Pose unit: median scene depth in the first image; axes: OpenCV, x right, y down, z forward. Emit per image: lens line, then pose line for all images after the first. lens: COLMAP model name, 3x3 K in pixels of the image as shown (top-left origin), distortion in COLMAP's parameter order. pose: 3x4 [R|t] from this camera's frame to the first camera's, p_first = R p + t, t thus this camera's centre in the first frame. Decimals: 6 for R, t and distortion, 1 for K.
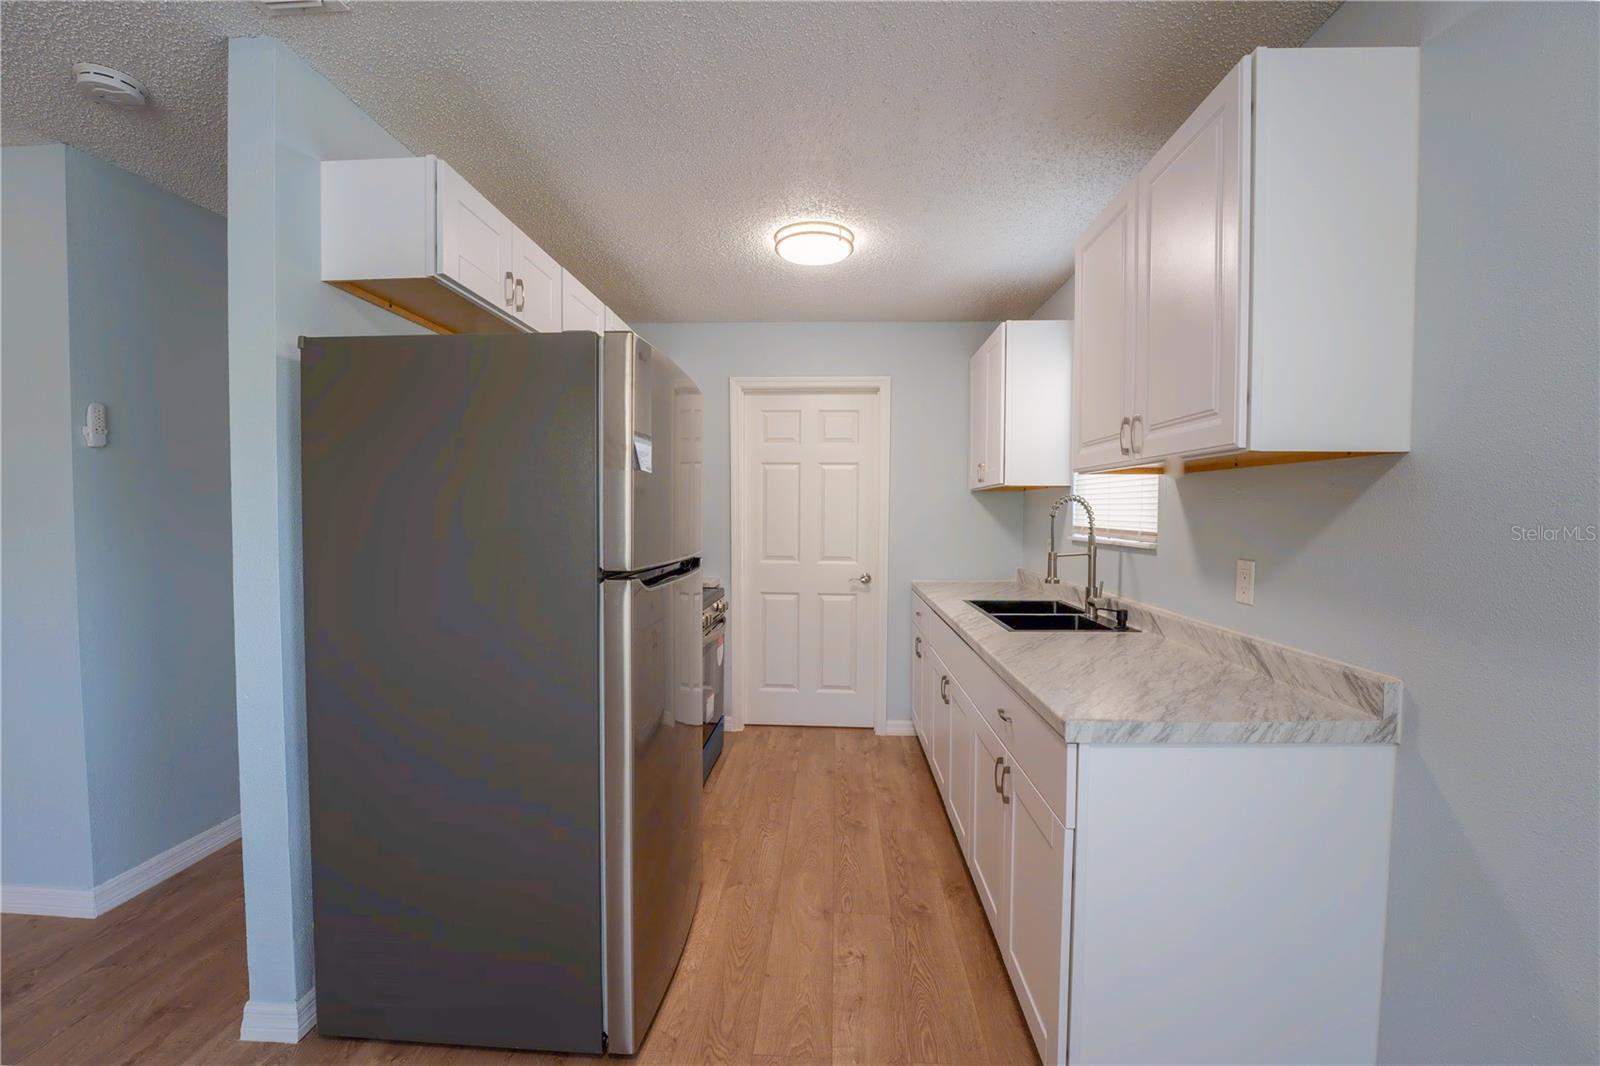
lens RADIAL K [[664.4, 0, 795.4], [0, 664.4, 536.1], [0, 0, 1]] dist [-0.021792, 0.000390]
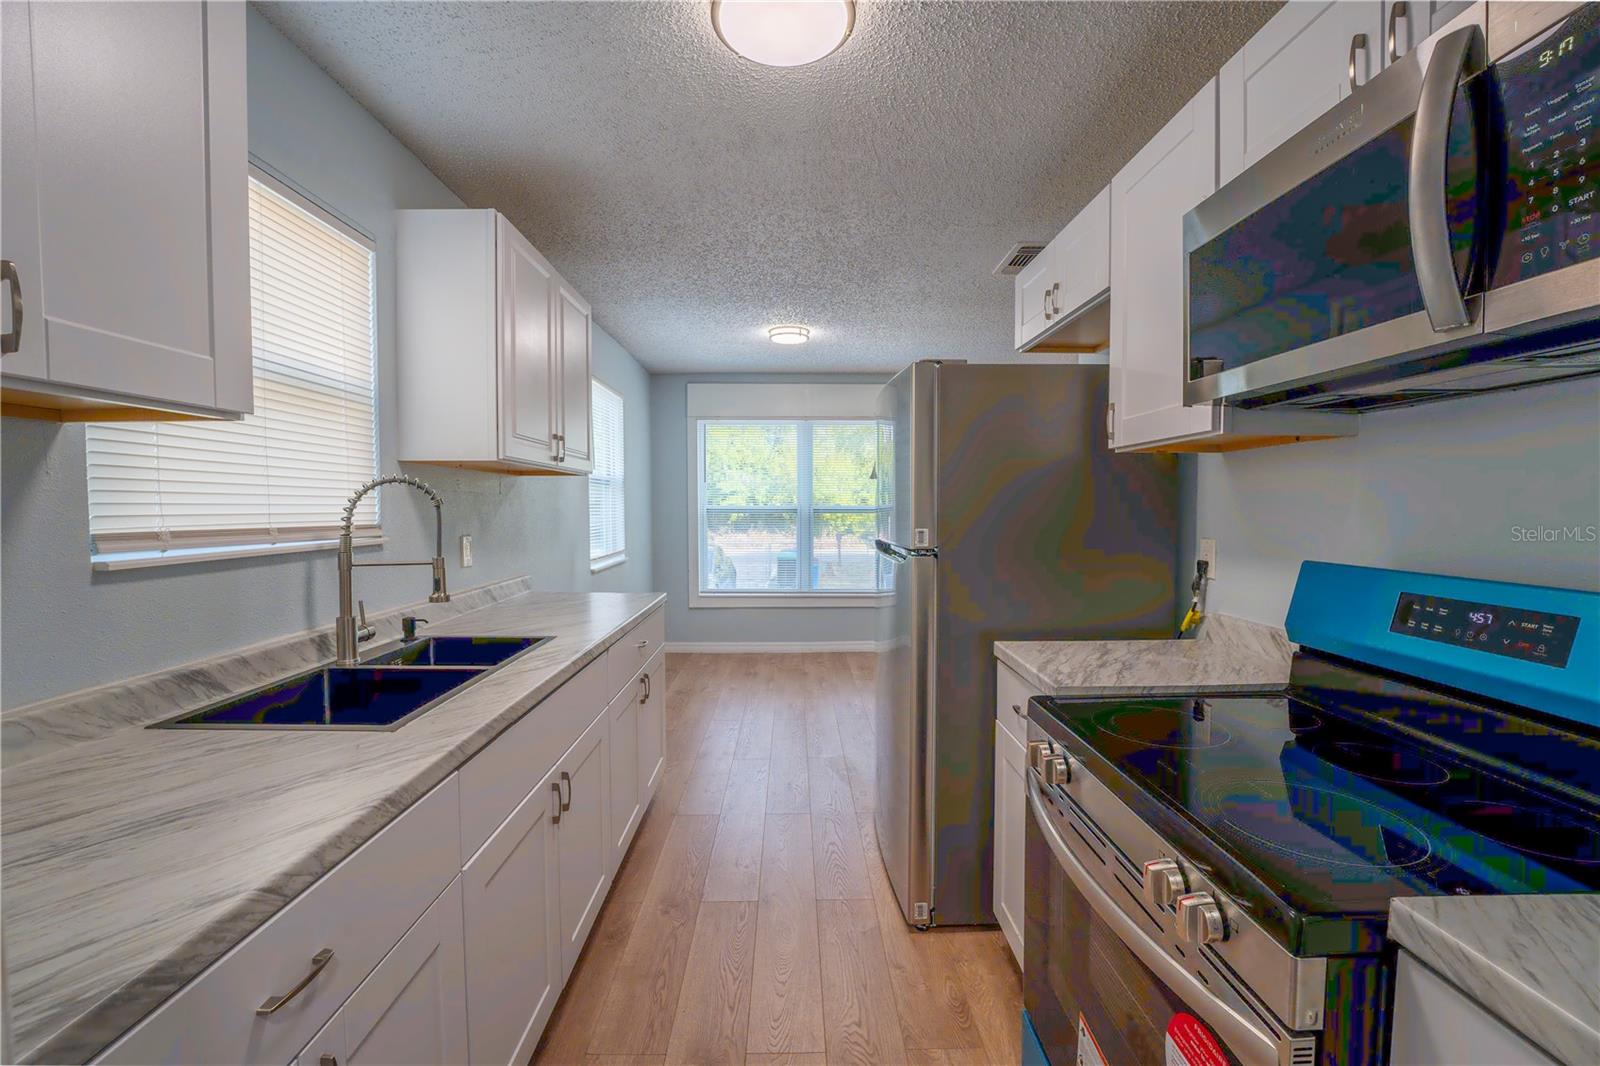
lens RADIAL K [[646.5, 0, 802.4], [0, 646.5, 533.8], [0, 0, 1]] dist [-0.029448, 0.003167]
pose [[-0.997255, 0.000430, -0.074045, 0.058324], [-0.005434, 0.996862, 0.078969, -0.060238], [0.073847, 0.079154, -0.994123, 1.824399]]
